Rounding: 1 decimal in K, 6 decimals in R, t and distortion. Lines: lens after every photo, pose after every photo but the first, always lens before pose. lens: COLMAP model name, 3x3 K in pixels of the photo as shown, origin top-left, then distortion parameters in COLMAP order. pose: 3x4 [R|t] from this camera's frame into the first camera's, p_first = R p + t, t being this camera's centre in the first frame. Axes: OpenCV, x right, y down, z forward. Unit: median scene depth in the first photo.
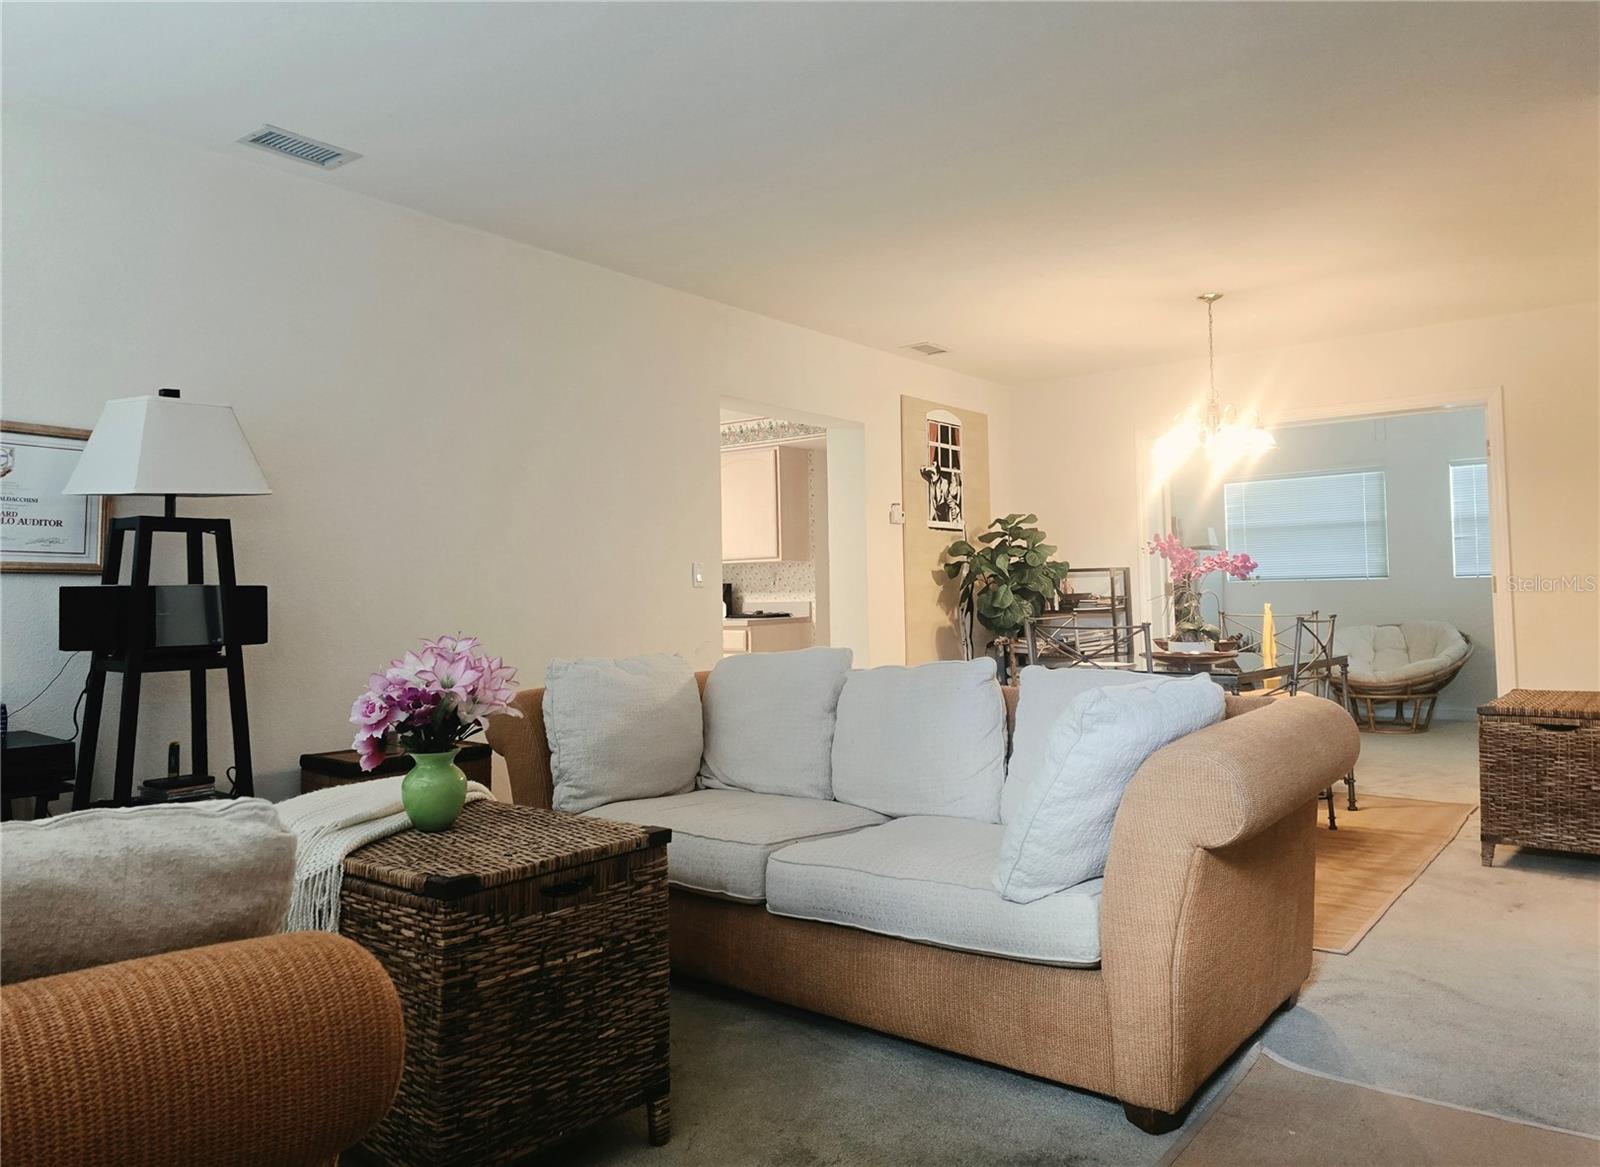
lens RADIAL K [[1159.4, 0, 800.0], [0, 1159.4, 583.5], [0, 0, 1]] dist [0.093586, -0.120102]
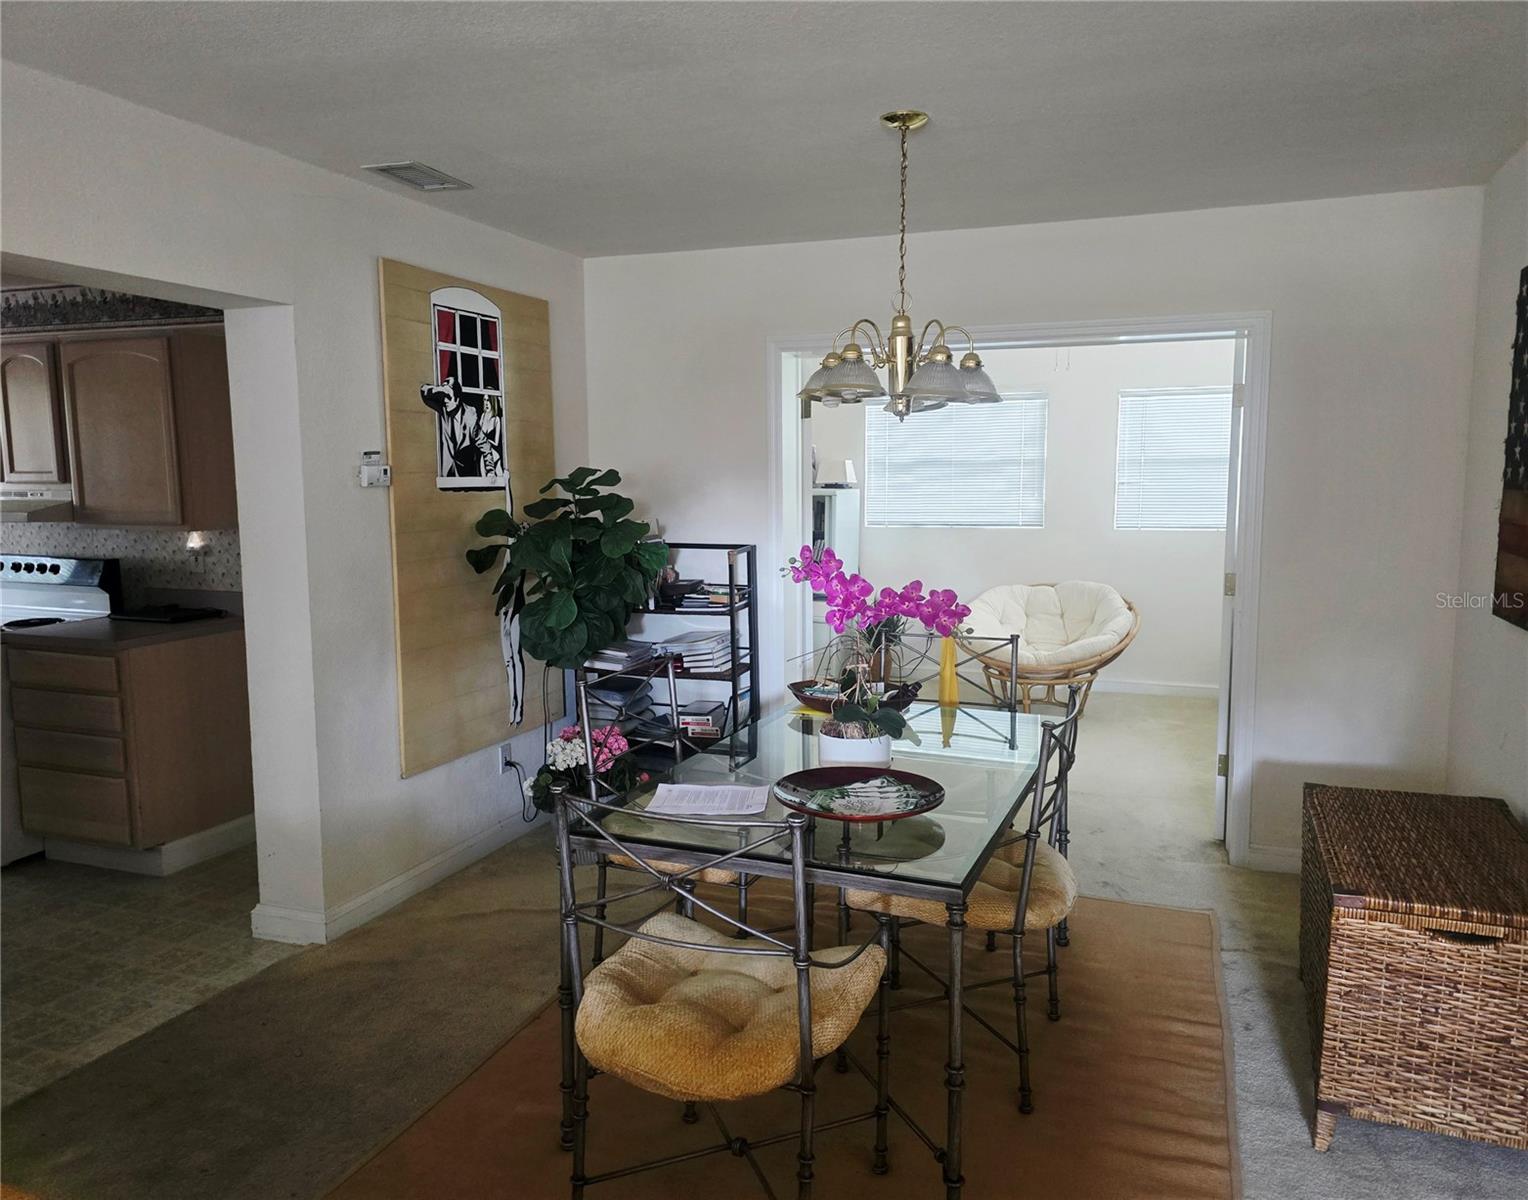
lens RADIAL K [[1094.9, 0, 764.0], [0, 1094.9, 600.0], [0, 0, 1]] dist [0.095293, -0.123100]
pose [[0.958644, -0.015425, 0.284190, 0.106062], [-0.022415, 0.991337, 0.129417, -0.067538], [-0.283725, -0.130435, 0.949993, 0.392460]]
